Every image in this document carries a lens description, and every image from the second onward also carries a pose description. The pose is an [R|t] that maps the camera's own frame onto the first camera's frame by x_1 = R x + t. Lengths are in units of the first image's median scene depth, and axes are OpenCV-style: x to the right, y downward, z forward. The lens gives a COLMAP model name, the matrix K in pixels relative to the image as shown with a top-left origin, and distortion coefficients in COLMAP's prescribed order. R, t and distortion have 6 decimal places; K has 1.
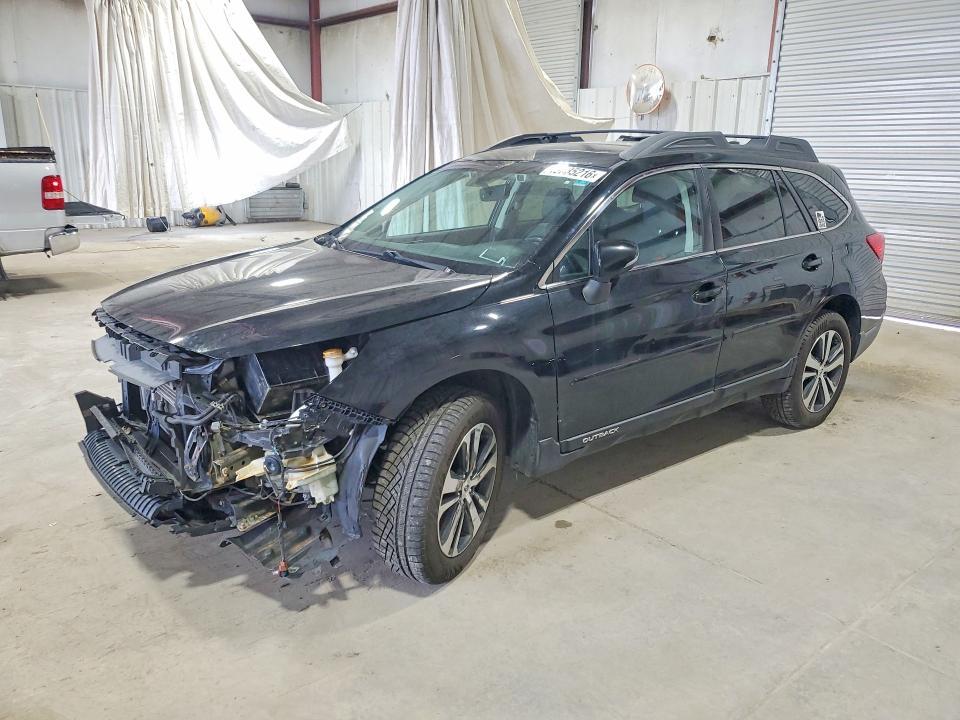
lens RADIAL K [[746.7, 0, 480.0], [0, 746.7, 360.0], [0, 0, 1]] dist [-0.000181, 0.000275]
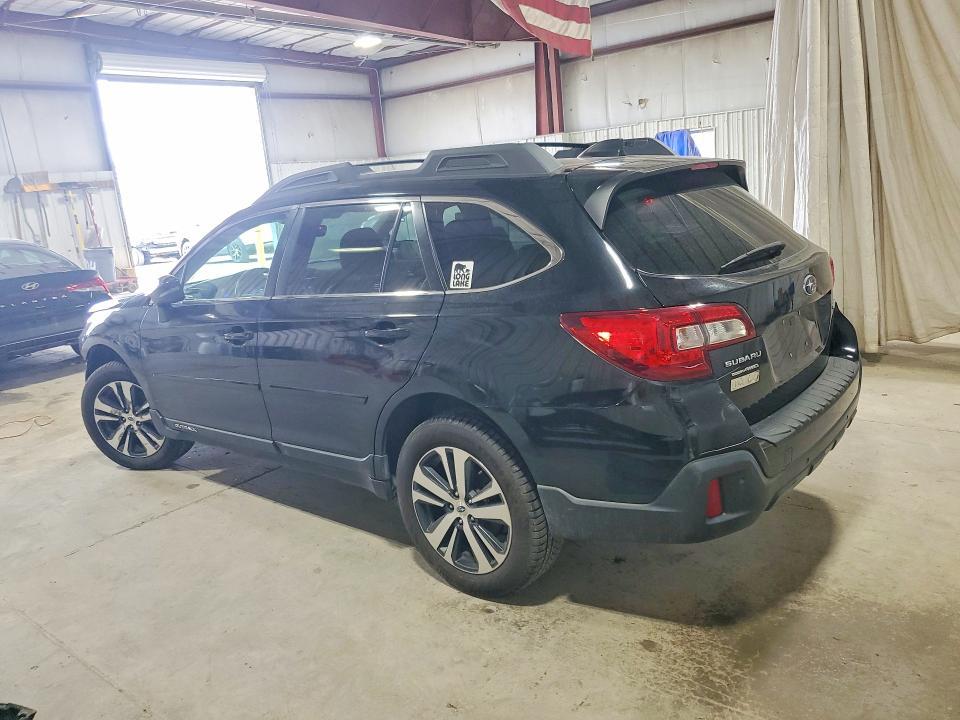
lens RADIAL K [[746.7, 0, 480.0], [0, 746.7, 360.0], [0, 0, 1]] dist [-0.000181, 0.000275]
pose [[0.175183, 0.184636, -0.967068, 1.162481], [-0.163236, 0.974110, 0.156410, -0.234821], [0.970909, 0.130460, 0.200786, 0.962054]]
